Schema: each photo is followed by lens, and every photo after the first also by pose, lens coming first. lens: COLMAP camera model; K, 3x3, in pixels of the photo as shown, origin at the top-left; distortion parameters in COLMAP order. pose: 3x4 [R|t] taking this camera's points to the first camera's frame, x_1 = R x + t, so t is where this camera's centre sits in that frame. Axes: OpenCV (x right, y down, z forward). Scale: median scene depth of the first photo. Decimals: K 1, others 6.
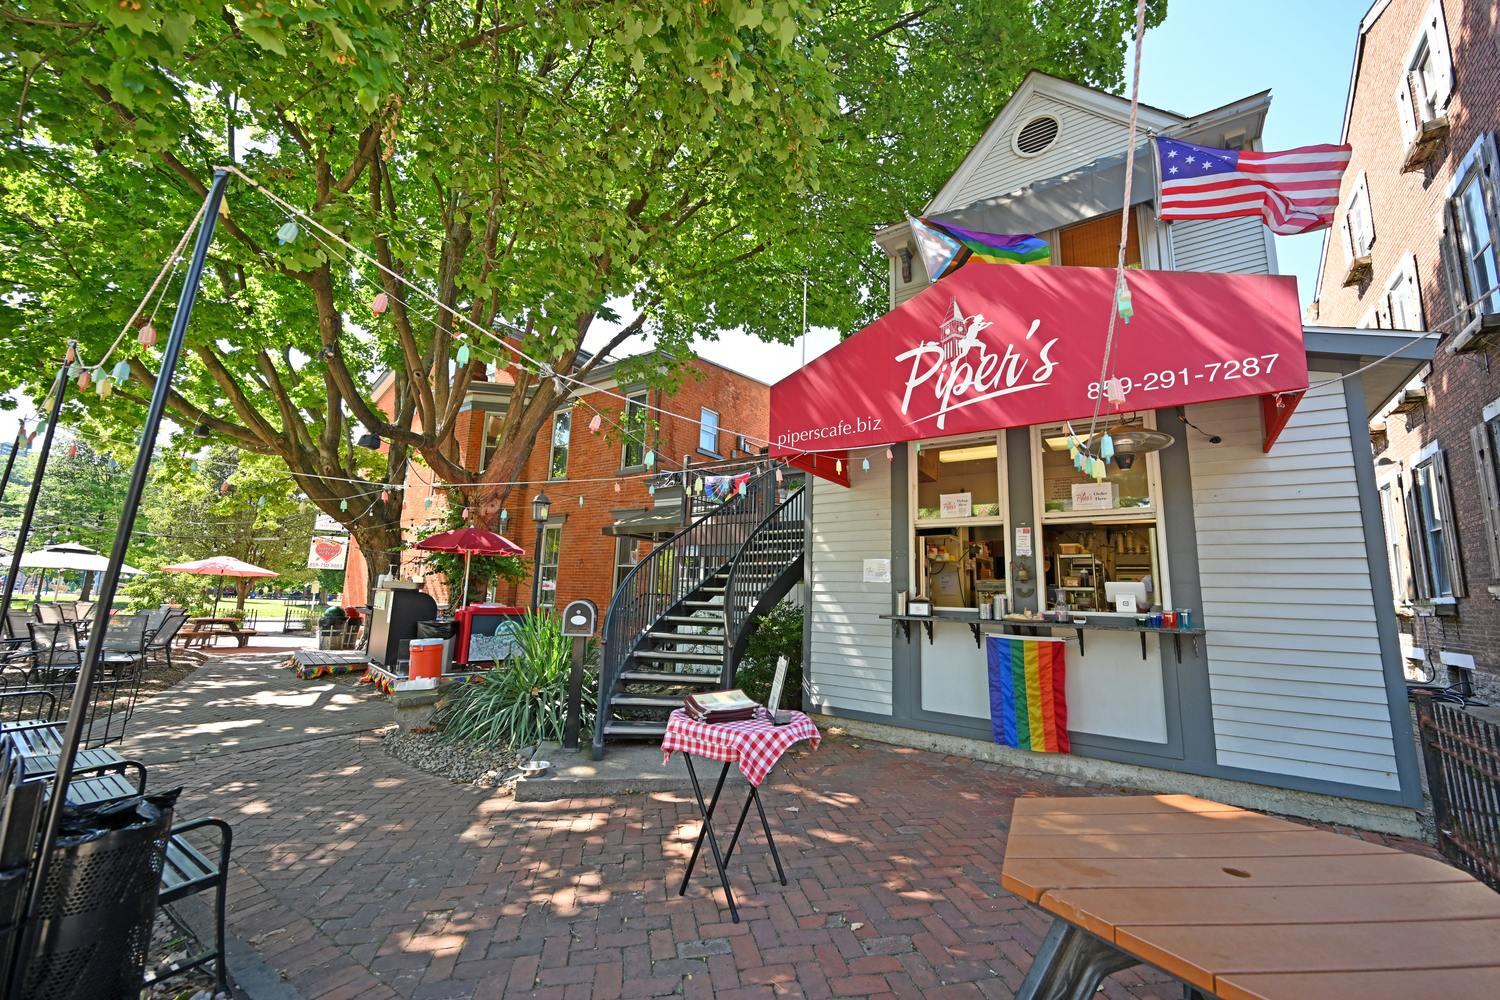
lens RADIAL K [[593.6, 0, 750.2], [0, 593.6, 501.7], [0, 0, 1]] dist [-0.000627, -0.000331]
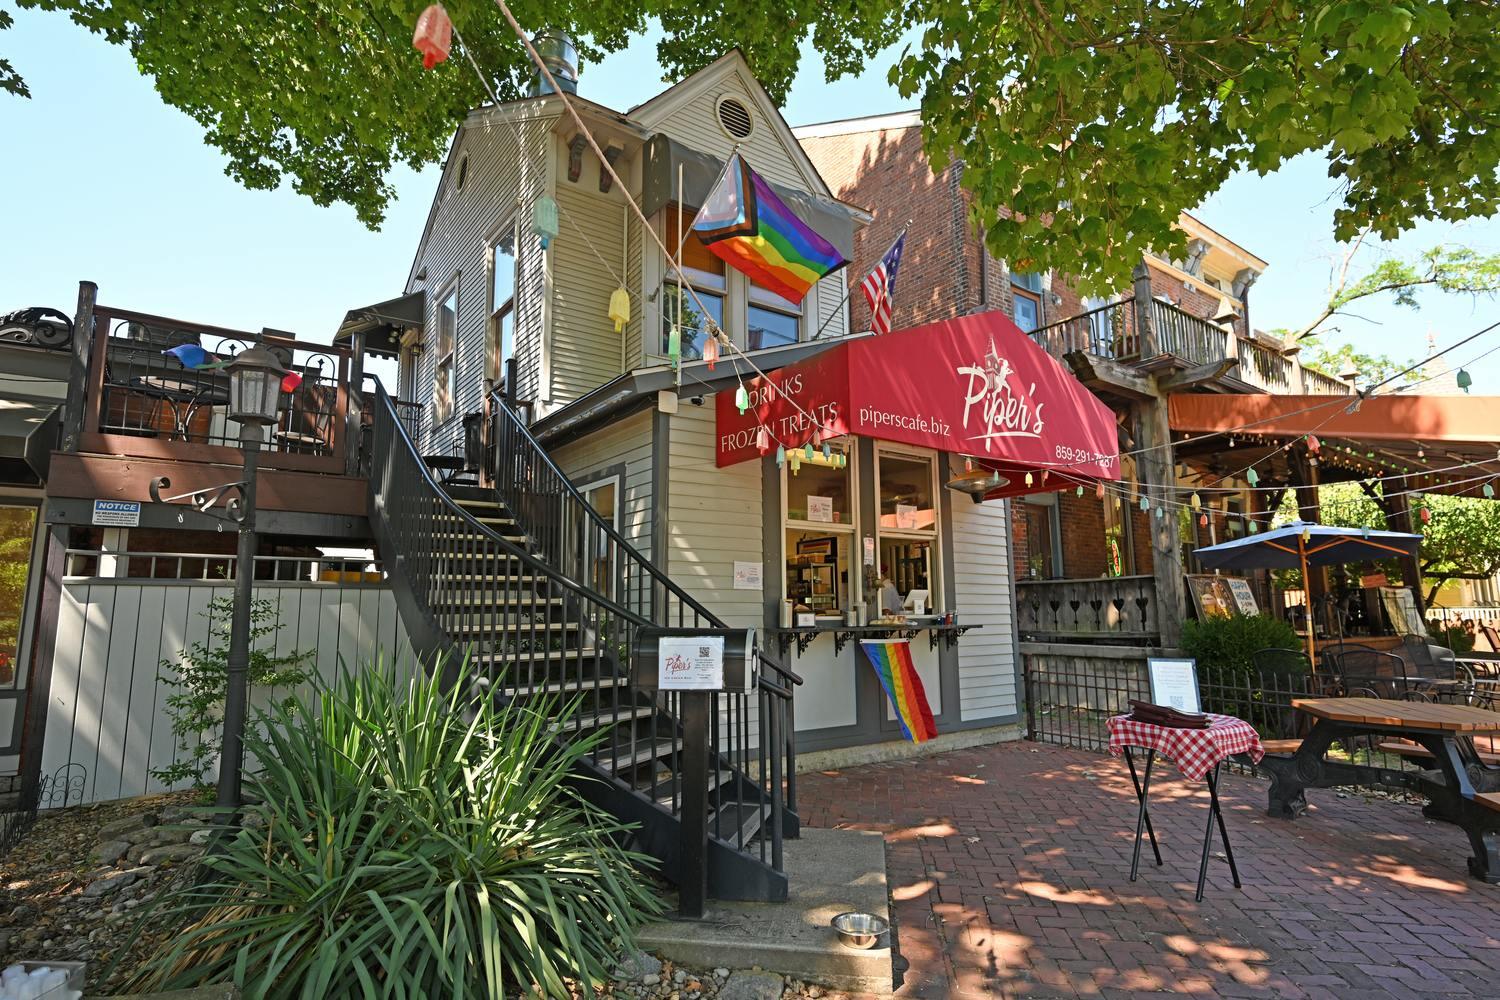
lens RADIAL K [[785.2, 0, 757.1], [0, 785.2, 493.7], [0, 0, 1]] dist [-0.000758, -0.000536]
pose [[0.313229, 0.110375, 0.943242, -0.432084], [-0.134913, 0.988321, -0.070849, 0.042022], [-0.940046, -0.105063, 0.324462, 0.343108]]
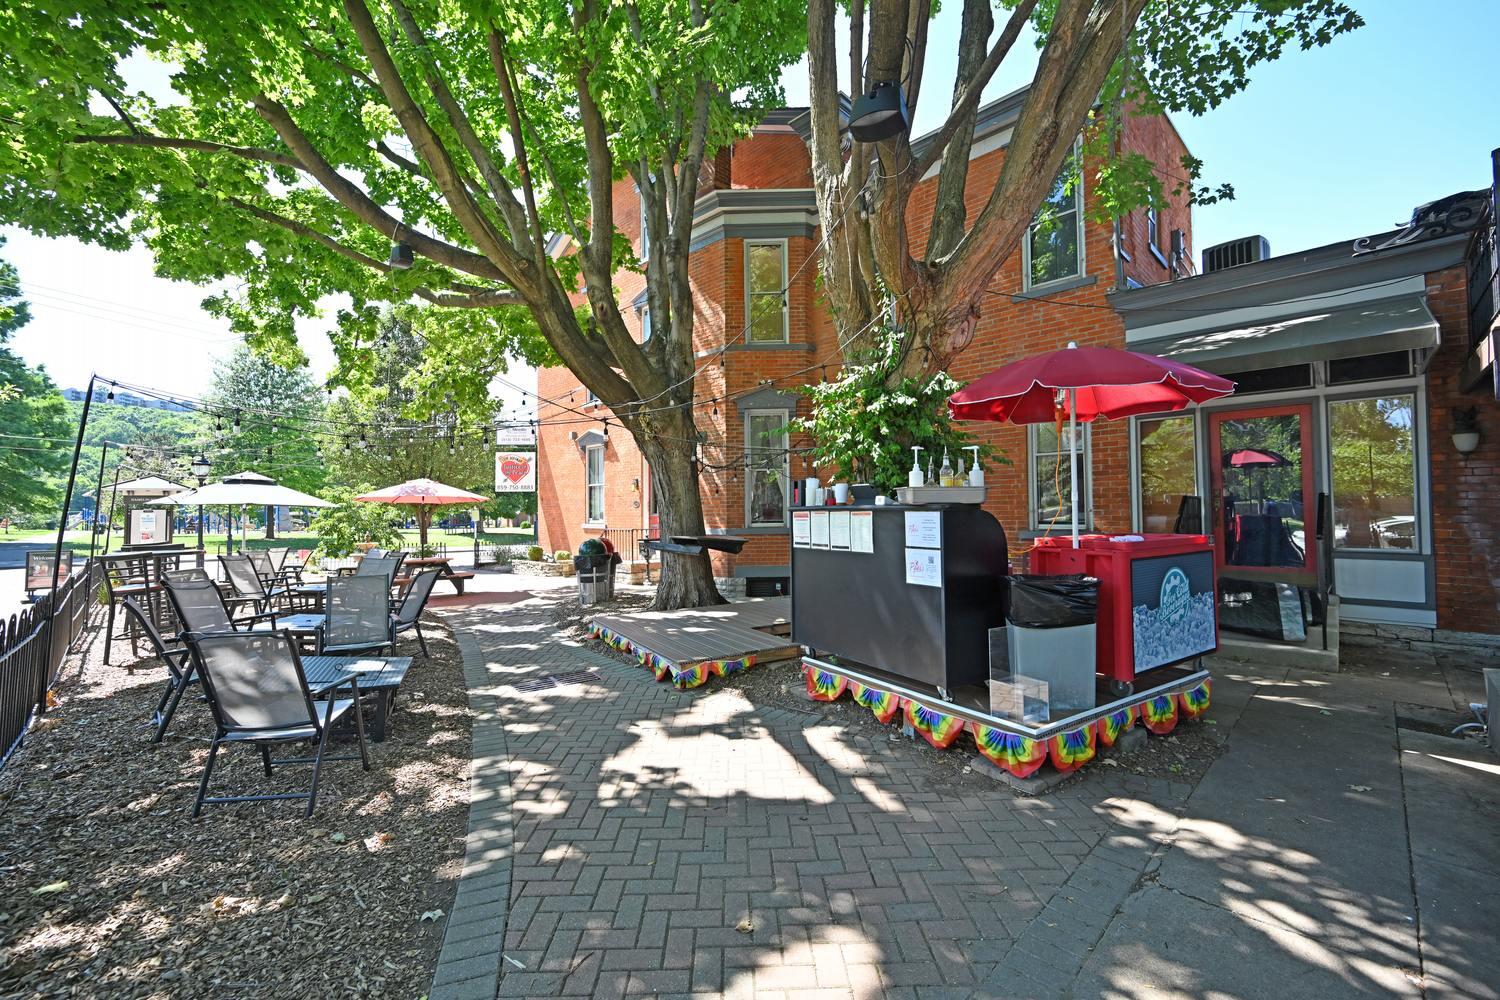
lens RADIAL K [[607.3, 0, 745.3], [0, 607.3, 495.8], [0, 0, 1]] dist [-0.000578, 0.000018]
pose [[0.984523, -0.049831, -0.168020, -0.518819], [0.072813, 0.988367, 0.133524, 0.059720], [0.159411, -0.143691, 0.976699, 0.450711]]
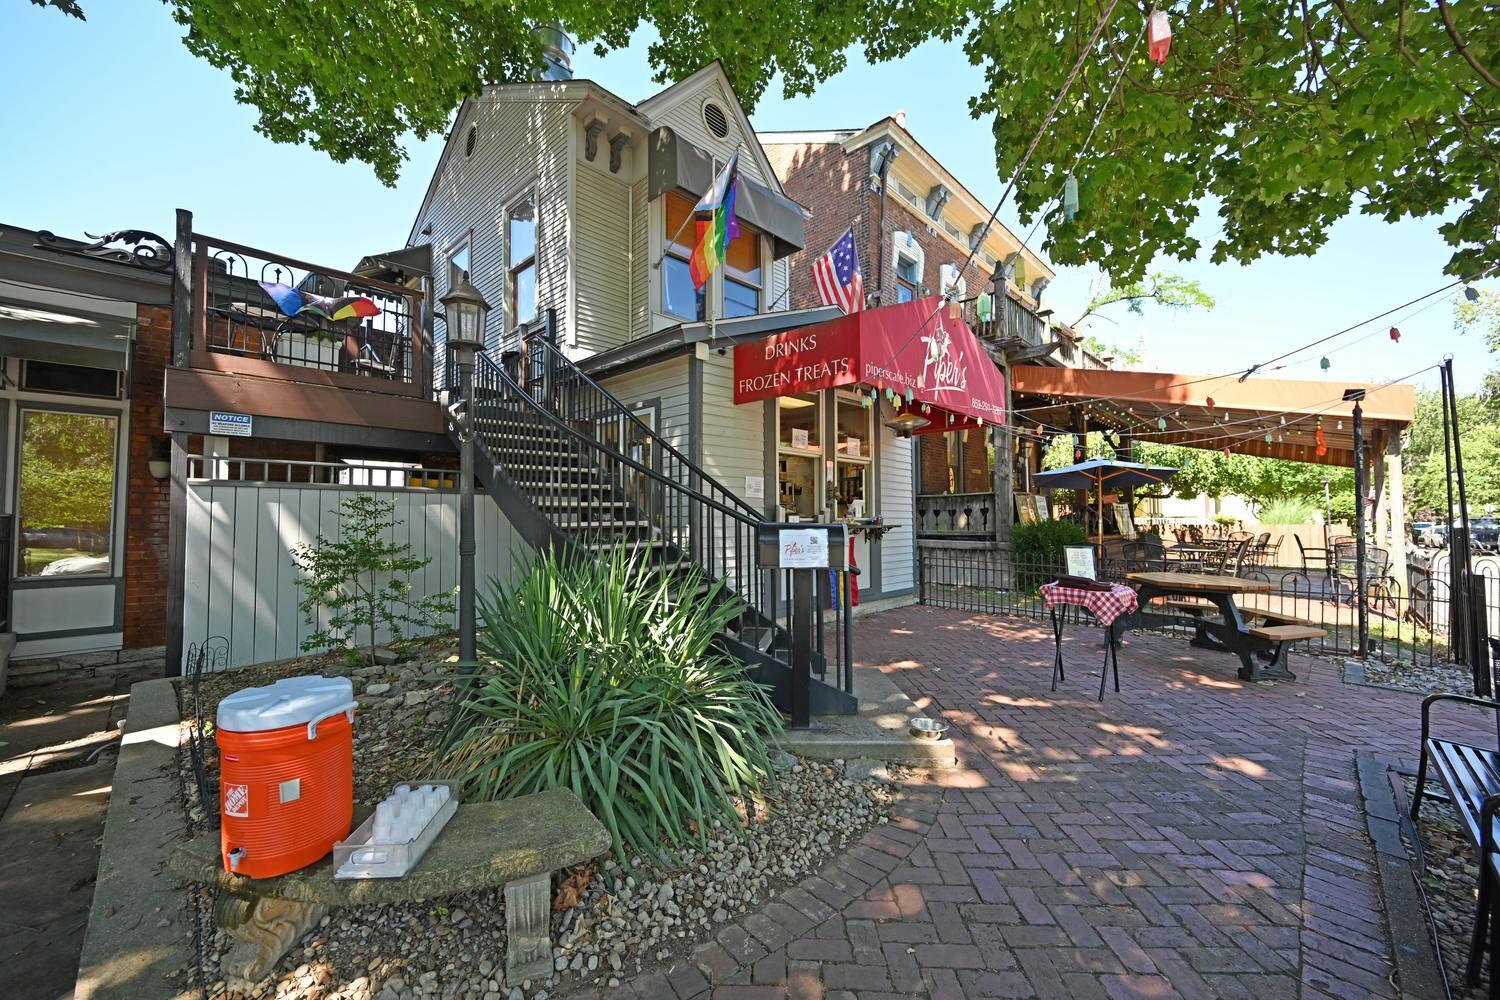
lens RADIAL K [[591.1, 0, 752.0], [0, 591.1, 497.0], [0, 0, 1]] dist [-0.000715, 0.000066]
pose [[0.148412, 0.005842, 0.988908, -0.455899], [-0.152202, 0.988203, 0.017004, 0.061262], [-0.977143, -0.153037, 0.147550, 0.444992]]
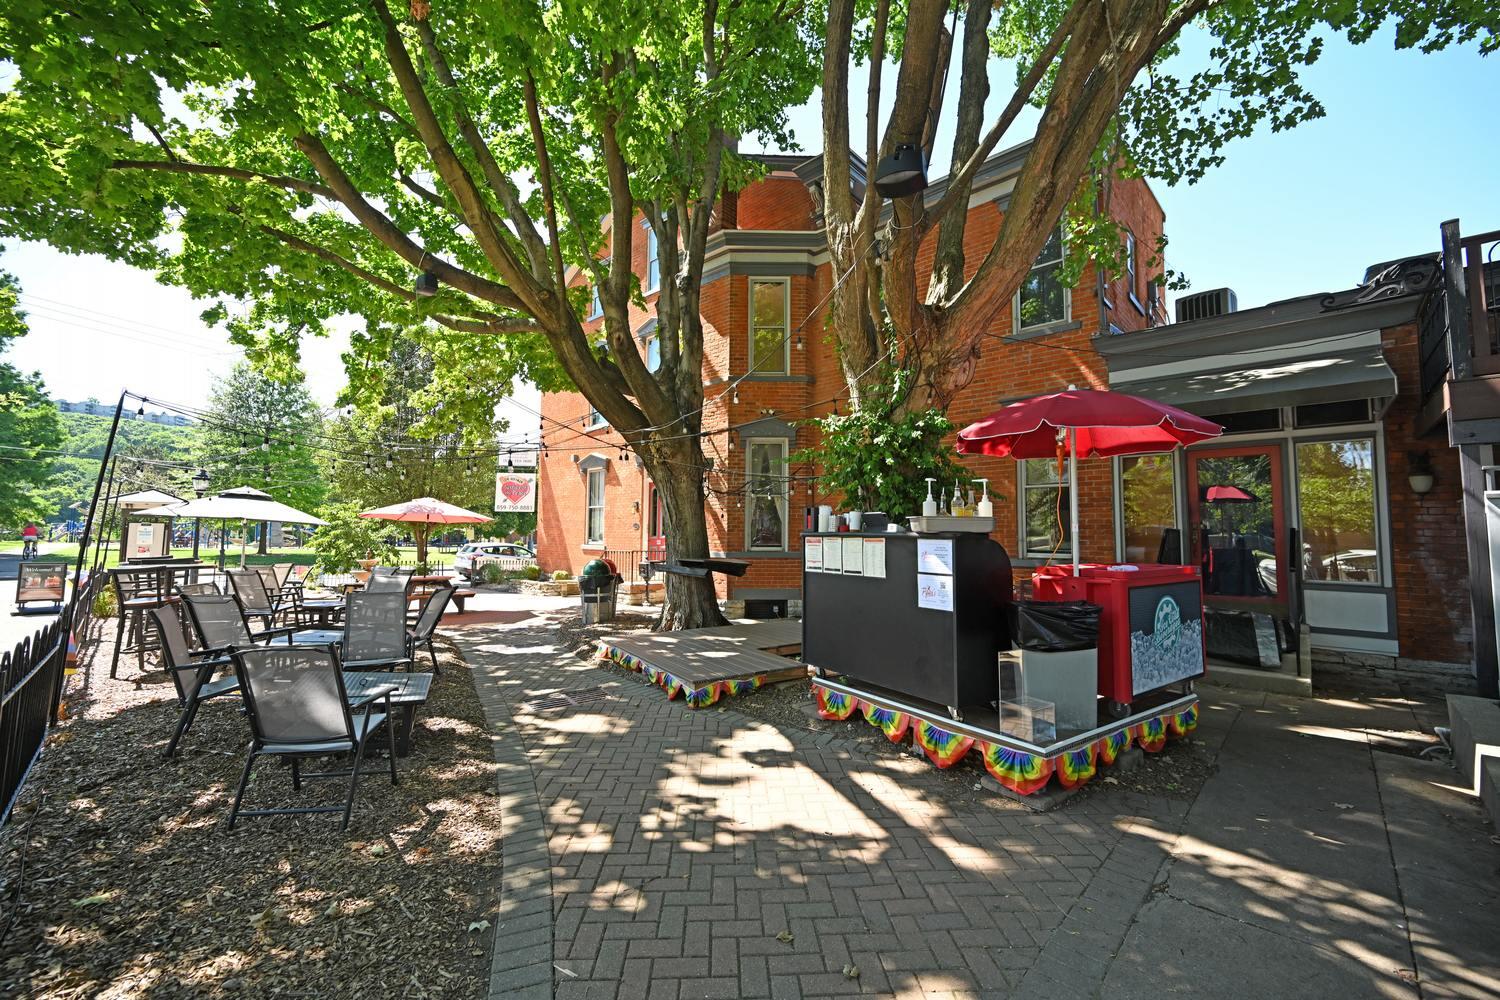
lens RADIAL K [[591.1, 0, 752.0], [0, 591.1, 497.0], [0, 0, 1]] dist [-0.000715, 0.000066]
pose [[0.990050, -0.036794, -0.135824, -0.537464], [0.050260, 0.994006, 0.097086, 0.056476], [0.131438, -0.102946, 0.985965, 0.439606]]
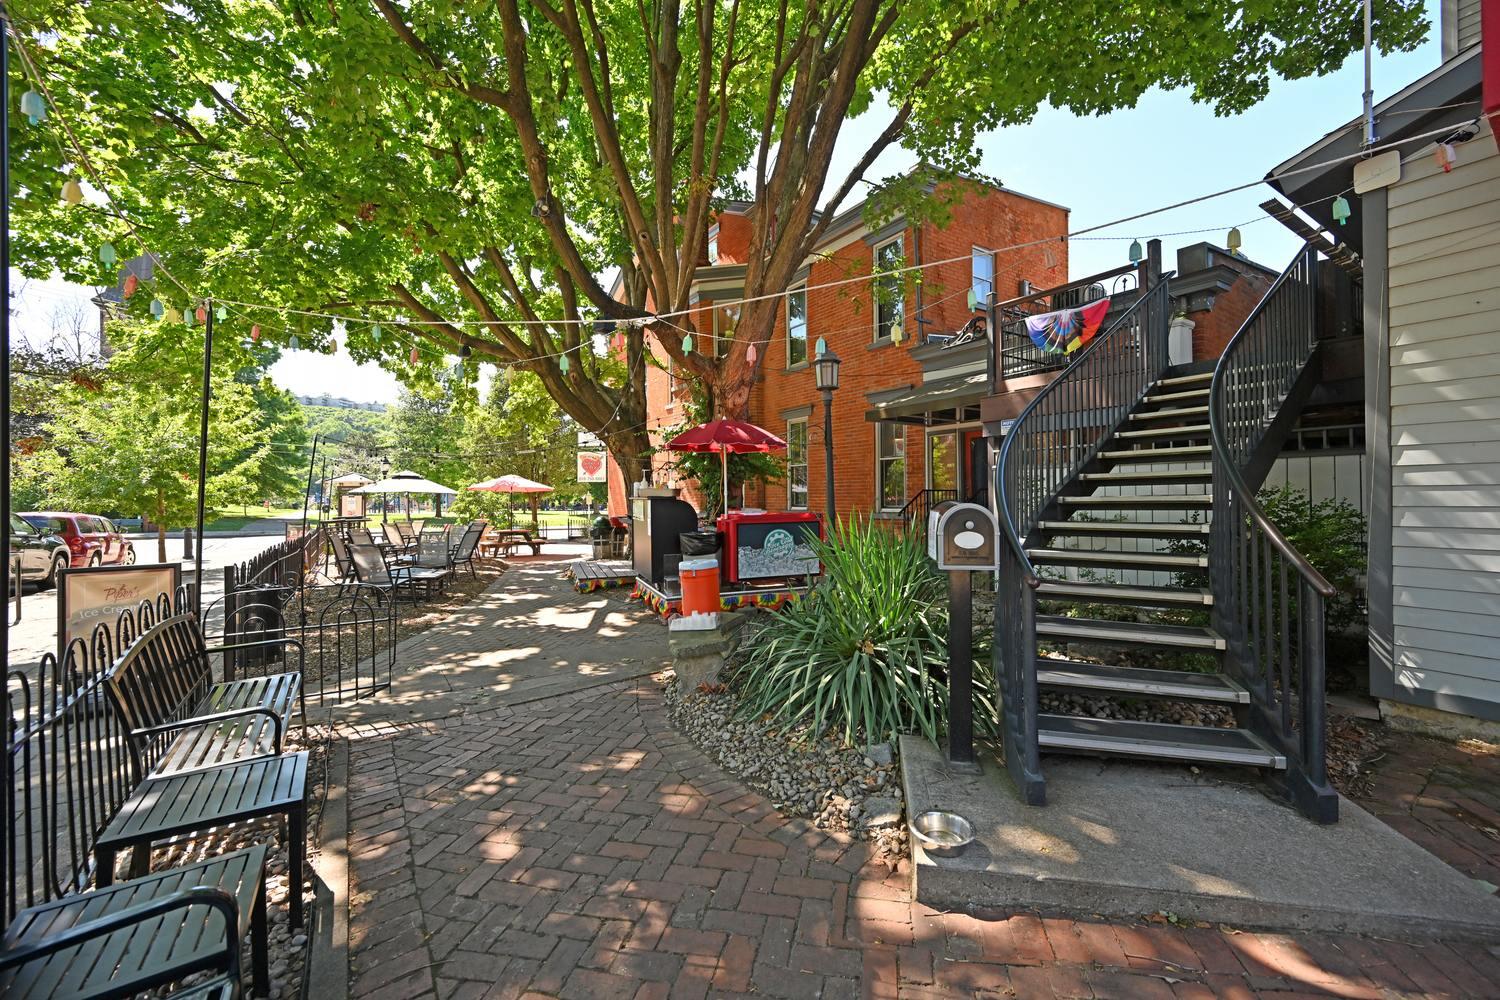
lens RADIAL K [[591.1, 0, 752.0], [0, 591.1, 497.0], [0, 0, 1]] dist [-0.000715, 0.000066]
pose [[0.933935, -0.041943, -0.354974, -0.121479], [0.098603, 0.984789, 0.143063, 0.029624], [0.343574, -0.168613, 0.923865, 0.198181]]
